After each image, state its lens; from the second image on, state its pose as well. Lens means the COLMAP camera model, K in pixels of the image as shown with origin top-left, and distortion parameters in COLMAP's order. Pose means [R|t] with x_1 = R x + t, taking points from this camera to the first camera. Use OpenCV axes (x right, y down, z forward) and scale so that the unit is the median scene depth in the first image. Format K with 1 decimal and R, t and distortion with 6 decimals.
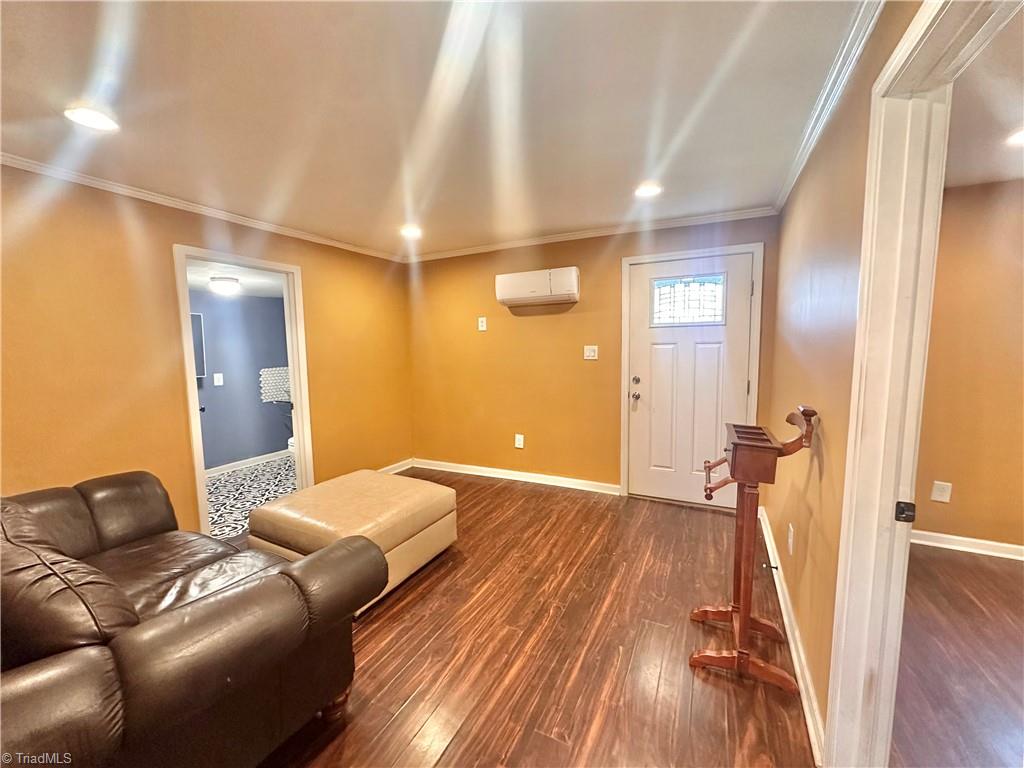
lens RADIAL K [[413.1, 0, 509.4], [0, 413.1, 380.8], [0, 0, 1]] dist [-0.000332, -0.000270]
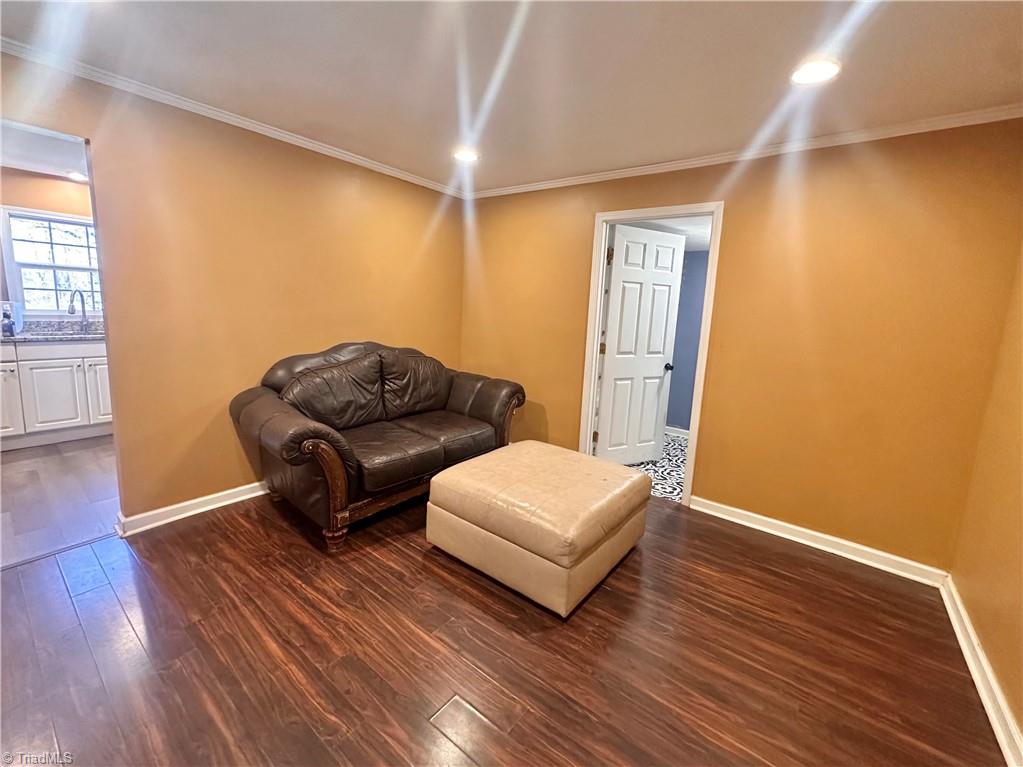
lens RADIAL K [[412.7, 0, 506.9], [0, 412.7, 376.7], [0, 0, 1]] dist [-0.000332, -0.000270]
pose [[-0.191749, 0.164040, -0.967638, 0.626880], [-0.130045, 0.972993, 0.190718, -0.105751], [0.972790, 0.162406, -0.165238, 1.404882]]
